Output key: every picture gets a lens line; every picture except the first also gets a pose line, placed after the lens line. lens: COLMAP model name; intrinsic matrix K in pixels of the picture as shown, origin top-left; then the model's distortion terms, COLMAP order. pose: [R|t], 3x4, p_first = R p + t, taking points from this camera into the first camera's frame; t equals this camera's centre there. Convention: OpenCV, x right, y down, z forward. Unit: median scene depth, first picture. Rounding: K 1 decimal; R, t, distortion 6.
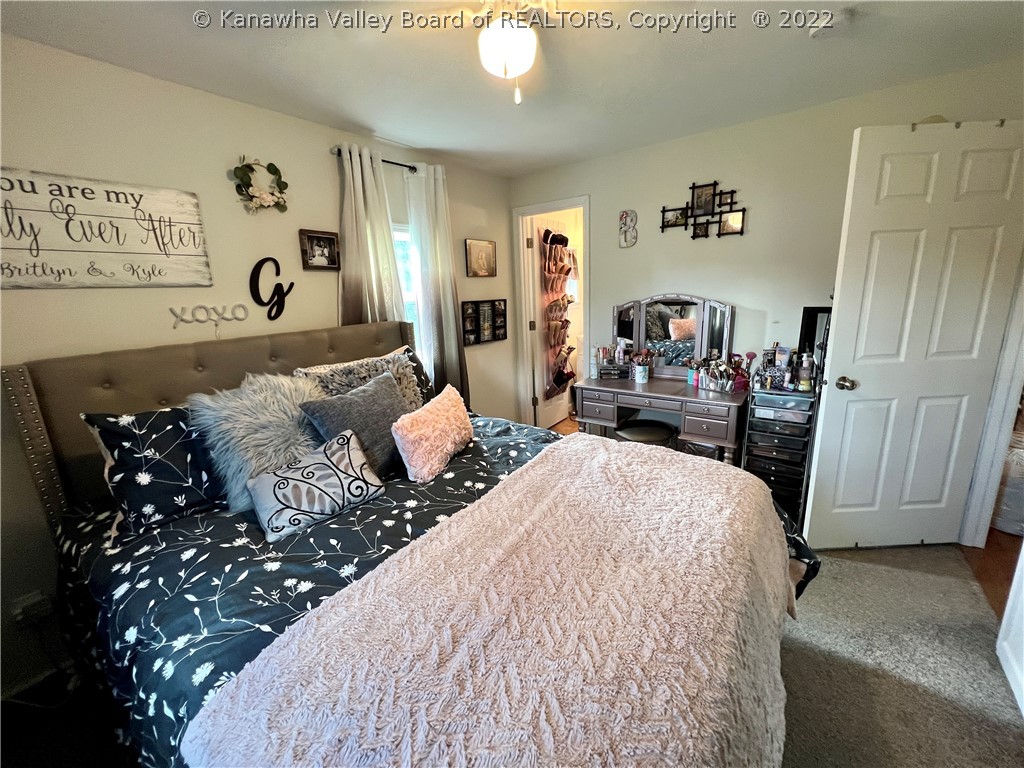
lens RADIAL K [[408.6, 0, 510.1], [0, 408.6, 381.1], [0, 0, 1]] dist [-0.002939, 0.000819]
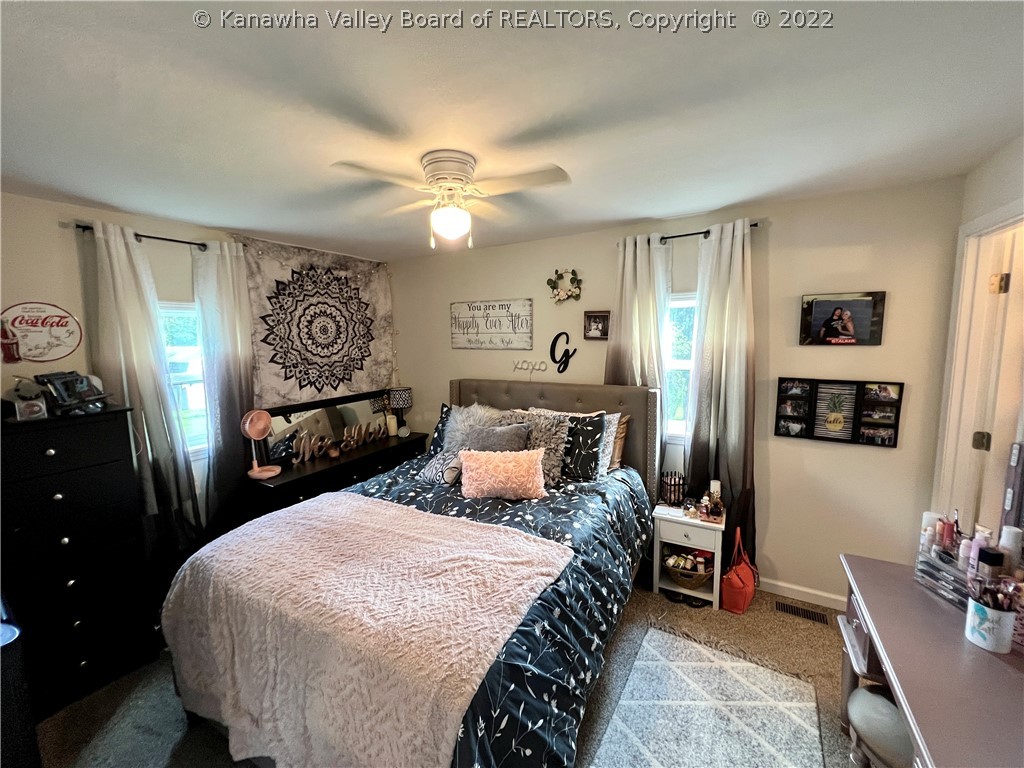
lens RADIAL K [[408.6, 0, 510.1], [0, 408.6, 381.1], [0, 0, 1]] dist [-0.002939, 0.000819]
pose [[0.116687, 0.158444, -0.980449, 0.862848], [-0.204427, 0.969886, 0.132408, -0.282550], [0.971902, 0.184980, 0.145564, 0.617012]]
